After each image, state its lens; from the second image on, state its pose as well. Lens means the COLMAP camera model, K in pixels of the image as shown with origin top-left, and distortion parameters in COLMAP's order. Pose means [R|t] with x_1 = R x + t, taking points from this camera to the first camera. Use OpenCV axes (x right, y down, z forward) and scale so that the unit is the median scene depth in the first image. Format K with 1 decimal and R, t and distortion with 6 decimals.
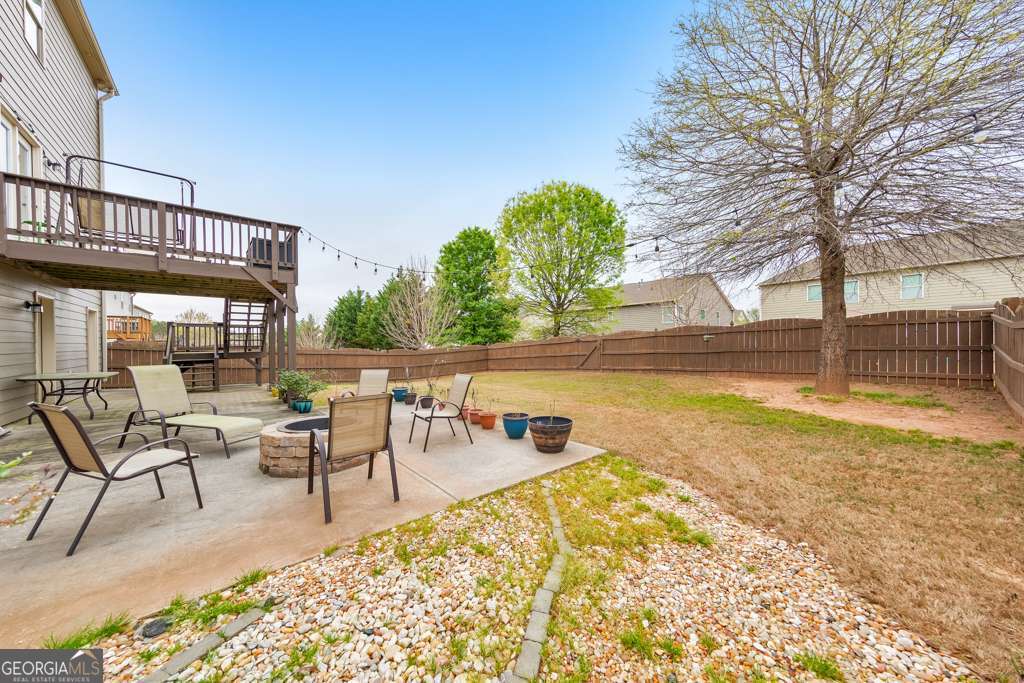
lens RADIAL K [[353.0, 0, 512.6], [0, 353.0, 342.7], [0, 0, 1]] dist [0.002595, 0.000013]
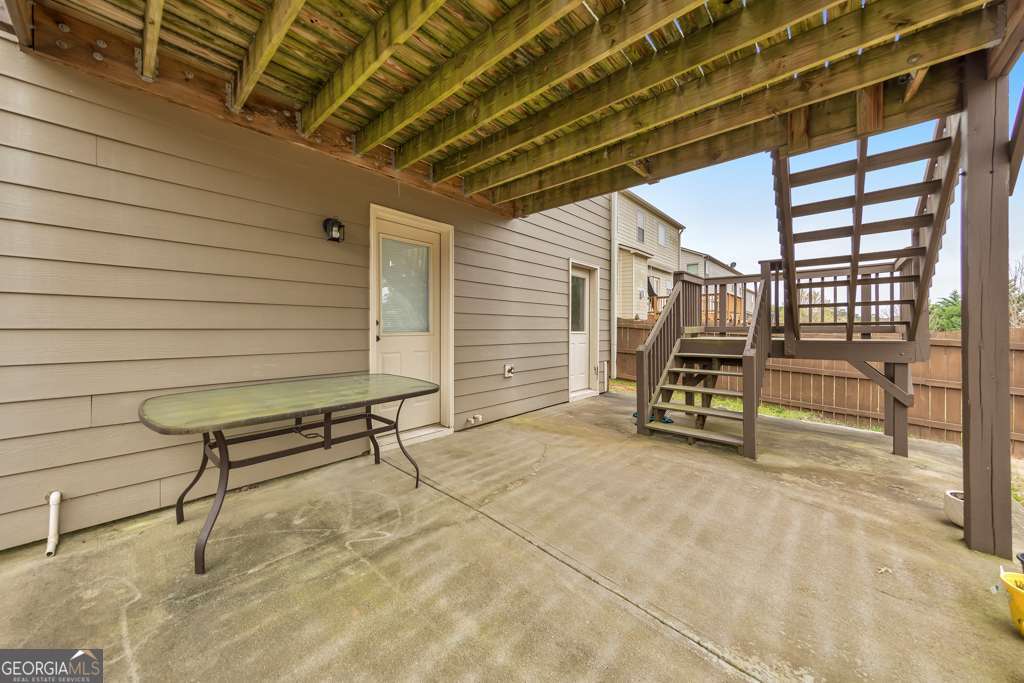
lens RADIAL K [[353.0, 0, 518.8], [0, 353.0, 331.2], [0, 0, 1]] dist [0.002595, 0.000013]
pose [[0.140940, 0.011057, -0.989956, -0.497892], [-0.005287, 0.999932, 0.010416, 0.016615], [0.990004, 0.003766, 0.140989, 0.683121]]
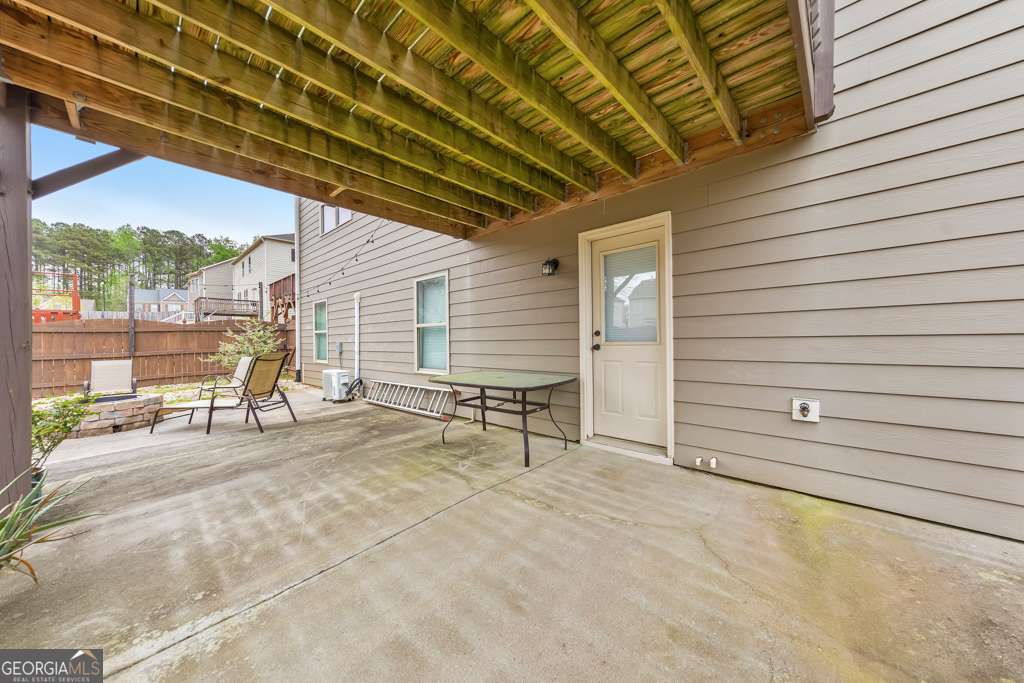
lens RADIAL K [[353.0, 0, 514.2], [0, 353.0, 338.0], [0, 0, 1]] dist [0.002595, 0.000013]
pose [[-0.990795, 0.012439, -0.134796, -0.694107], [0.012940, 0.999912, -0.002846, 0.018129], [0.134749, -0.004564, -0.990869, 0.940581]]
